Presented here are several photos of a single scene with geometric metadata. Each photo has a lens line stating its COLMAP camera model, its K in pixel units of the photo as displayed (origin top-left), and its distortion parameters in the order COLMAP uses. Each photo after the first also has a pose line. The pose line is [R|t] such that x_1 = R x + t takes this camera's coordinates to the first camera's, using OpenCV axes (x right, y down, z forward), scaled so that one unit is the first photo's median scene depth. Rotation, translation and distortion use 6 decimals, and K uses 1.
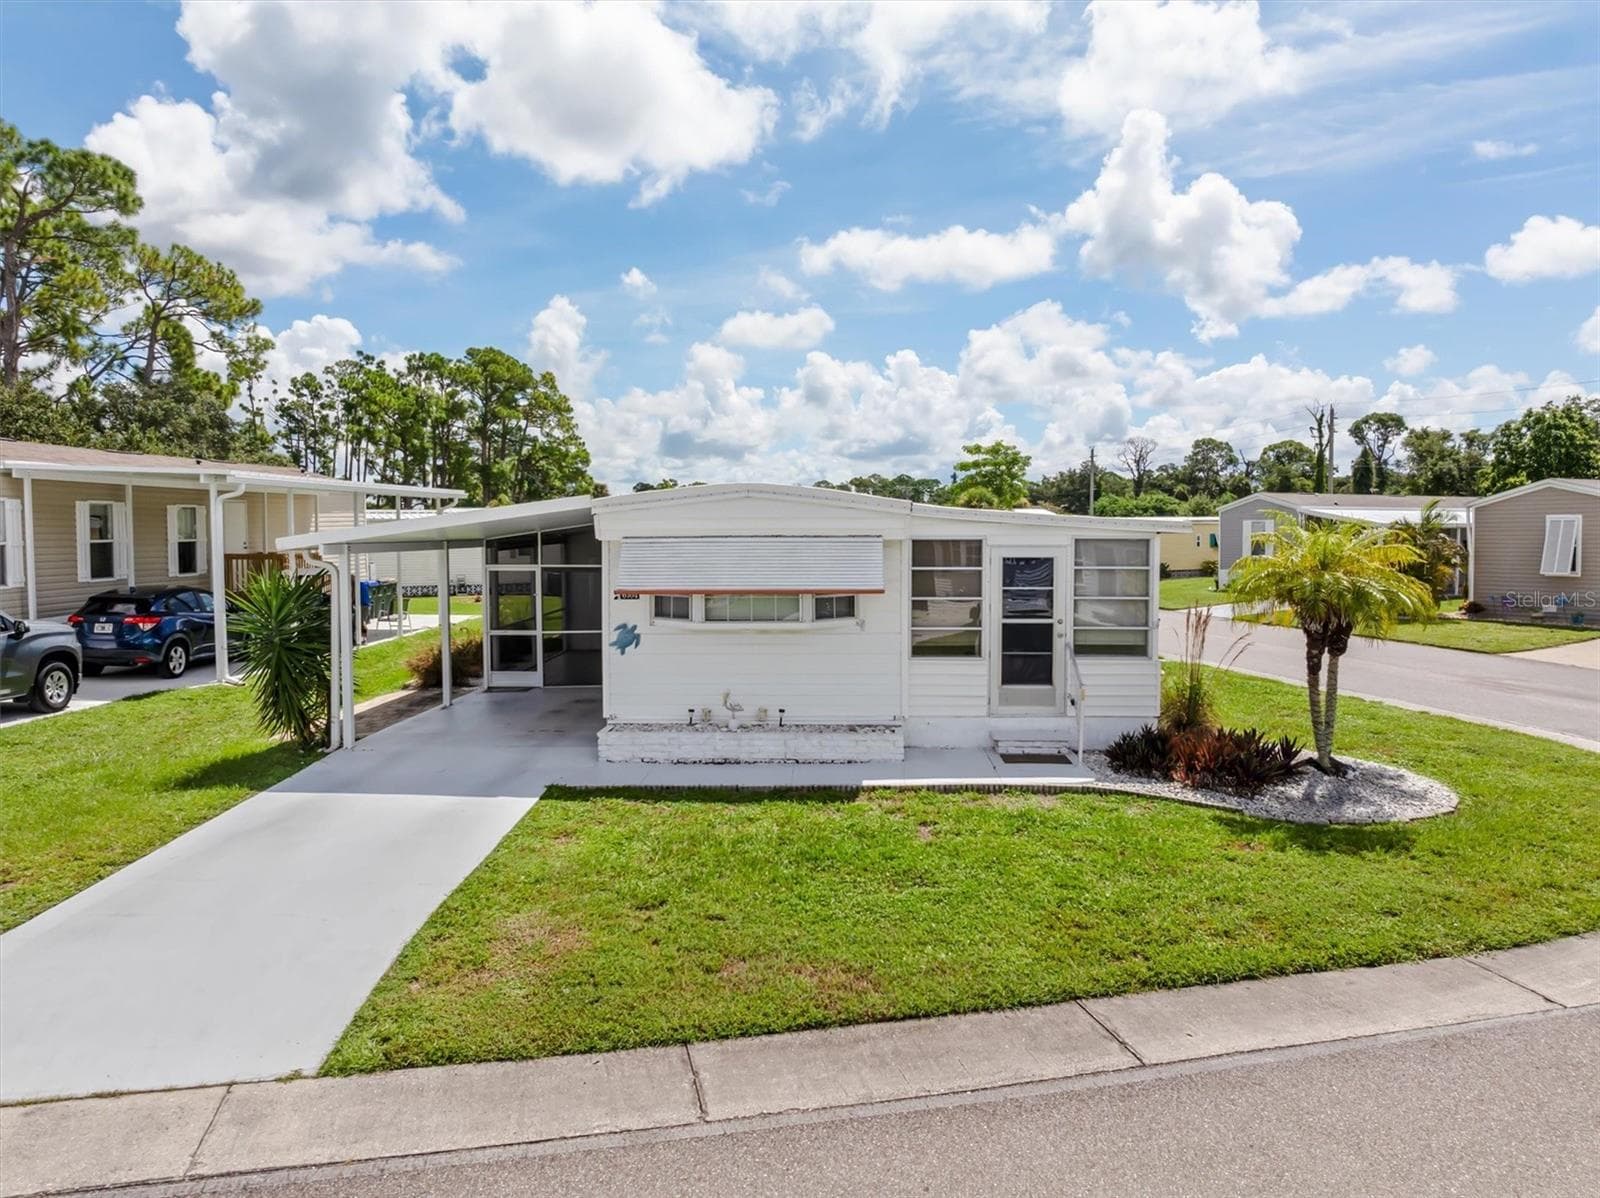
lens RADIAL K [[1117.3, 0, 797.9], [0, 1117.3, 595.7], [0, 0, 1]] dist [-0.043560, 0.014567]
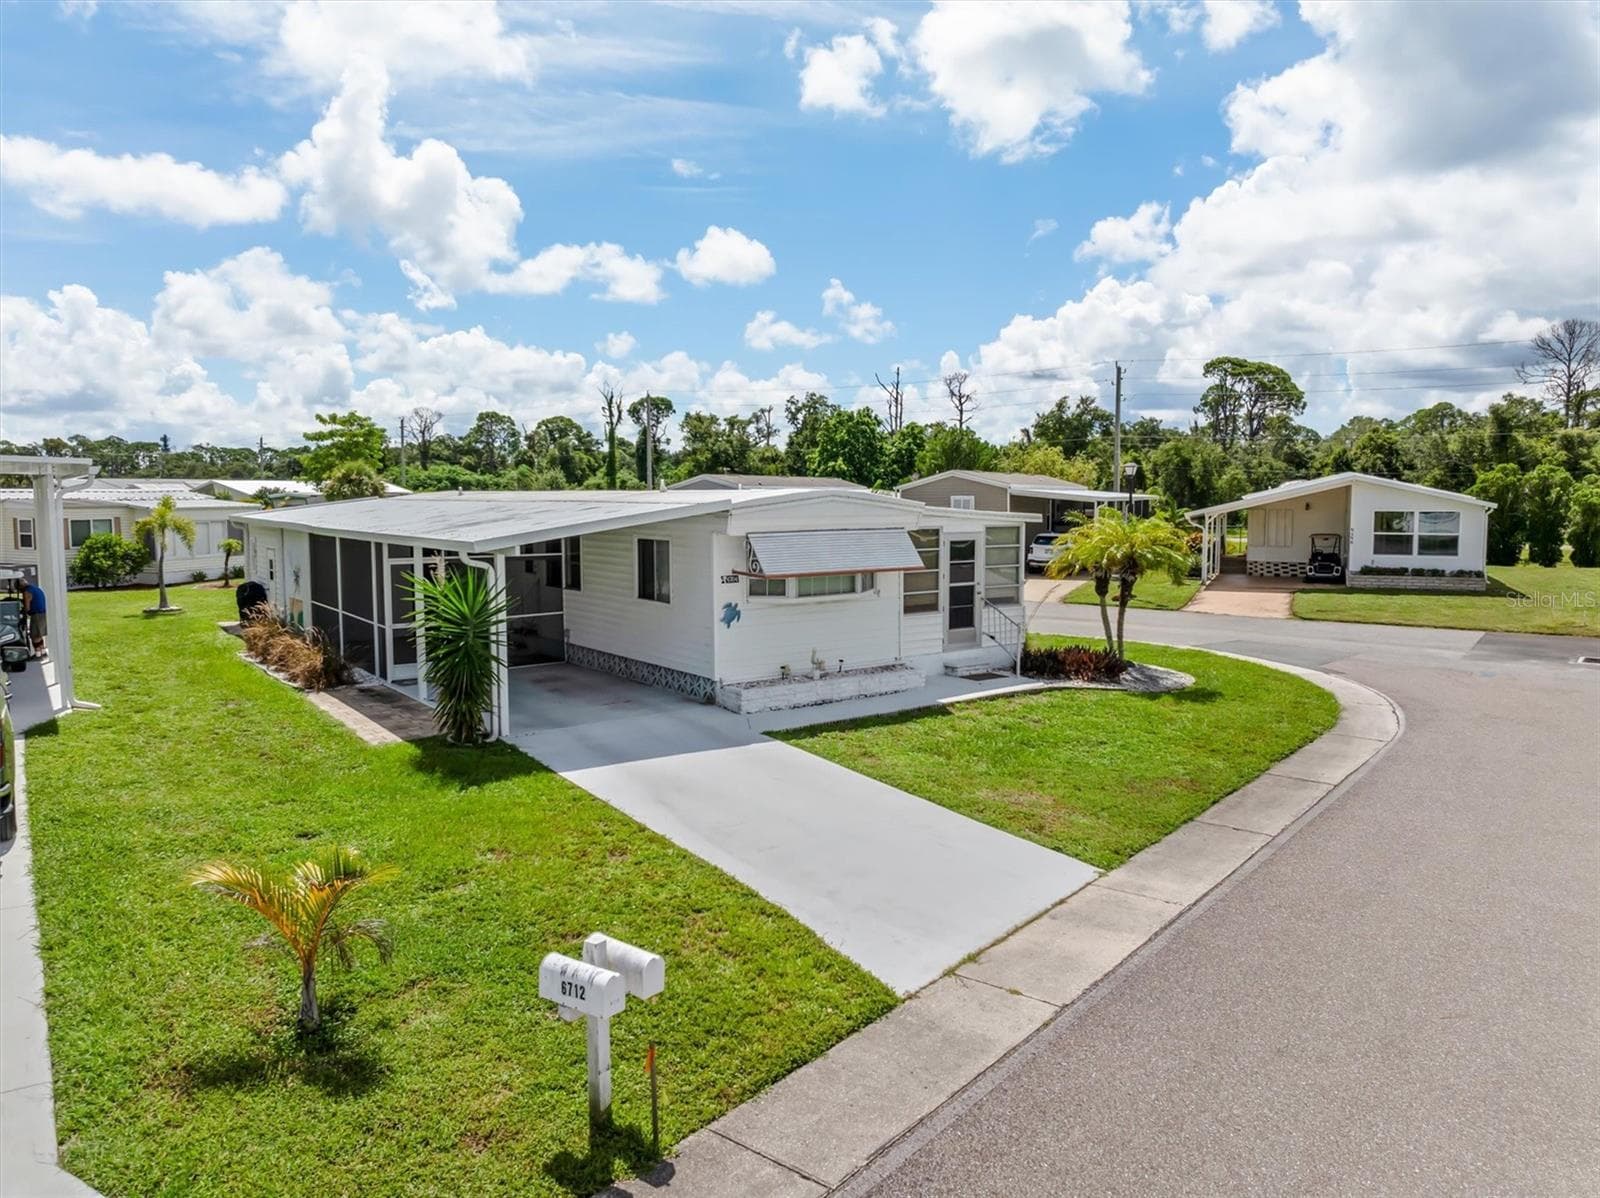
lens RADIAL K [[1117.3, 0, 805.1], [0, 1117.3, 598.1], [0, 0, 1]] dist [-0.043560, 0.014567]
pose [[0.784984, -0.056549, 0.616930, -0.082918], [0.037564, 0.998338, 0.043713, -0.003003], [-0.618376, -0.011140, 0.785803, -0.001502]]
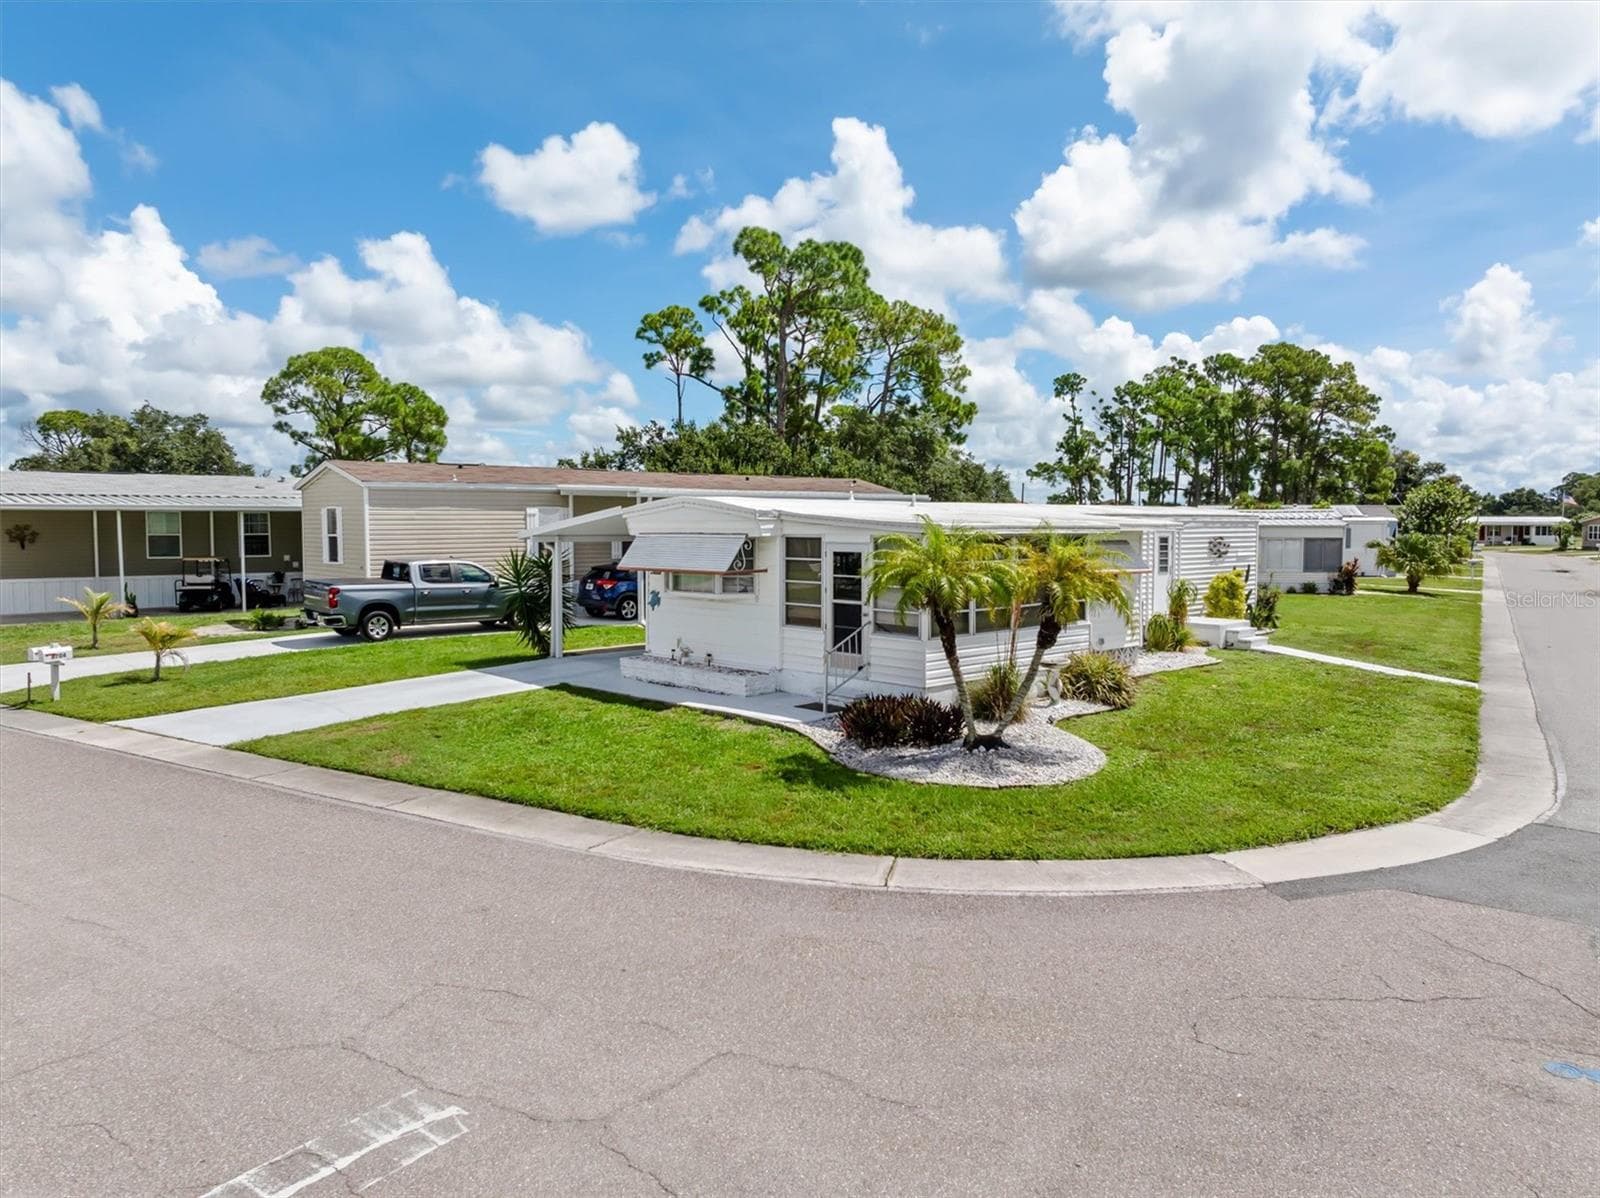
lens RADIAL K [[1117.3, 0, 806.5], [0, 1117.3, 590.9], [0, 0, 1]] dist [-0.043560, 0.014567]
pose [[0.710761, 0.044971, -0.701994, 0.103464], [-0.045743, 0.998797, 0.017671, -0.001008], [0.701944, 0.019552, 0.711964, 0.006283]]
